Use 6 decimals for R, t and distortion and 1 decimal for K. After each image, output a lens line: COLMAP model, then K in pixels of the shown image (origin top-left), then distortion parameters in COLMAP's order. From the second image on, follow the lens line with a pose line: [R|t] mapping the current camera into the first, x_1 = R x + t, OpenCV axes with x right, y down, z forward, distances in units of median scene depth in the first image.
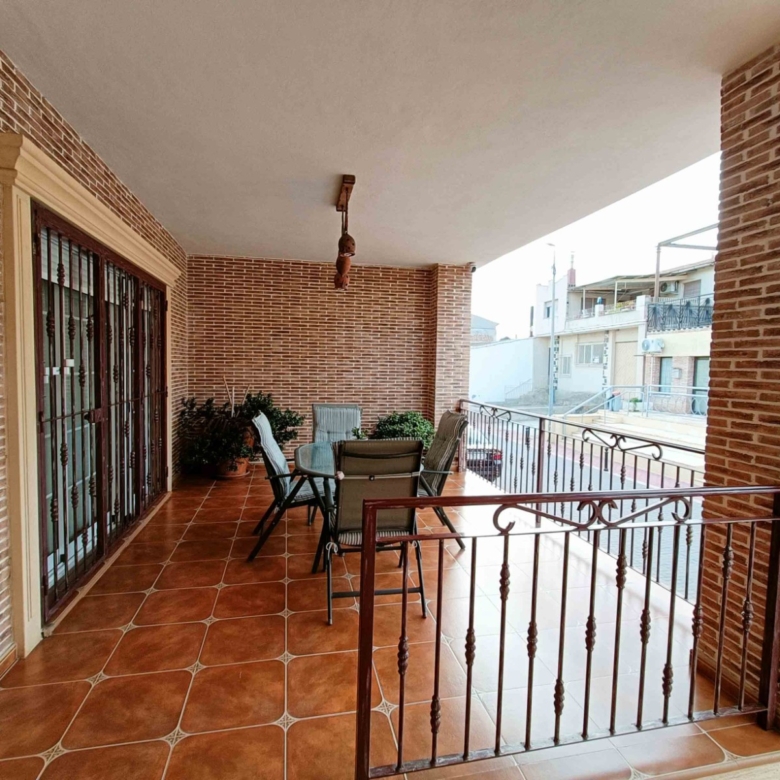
lens RADIAL K [[465.8, 0, 388.5], [0, 465.8, 387.3], [0, 0, 1]] dist [0.002210, 0.002417]
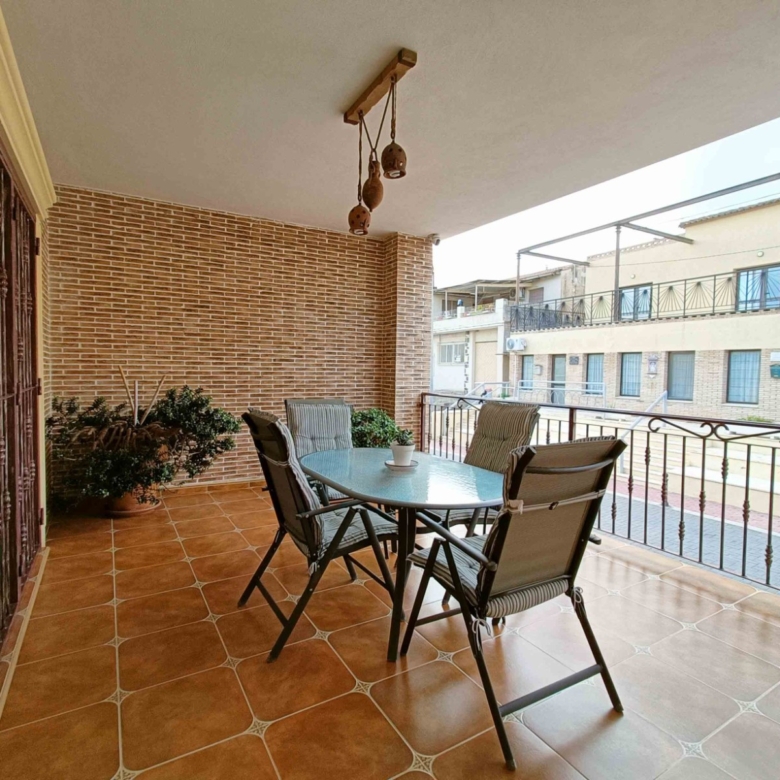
lens RADIAL K [[465.8, 0, 389.2], [0, 465.8, 388.0], [0, 0, 1]] dist [0.002210, 0.002417]
pose [[0.946251, -0.018365, 0.322912, -0.181535], [0.019201, 0.999815, 0.000594, 0.015033], [-0.322863, 0.005638, 0.946429, 0.204290]]
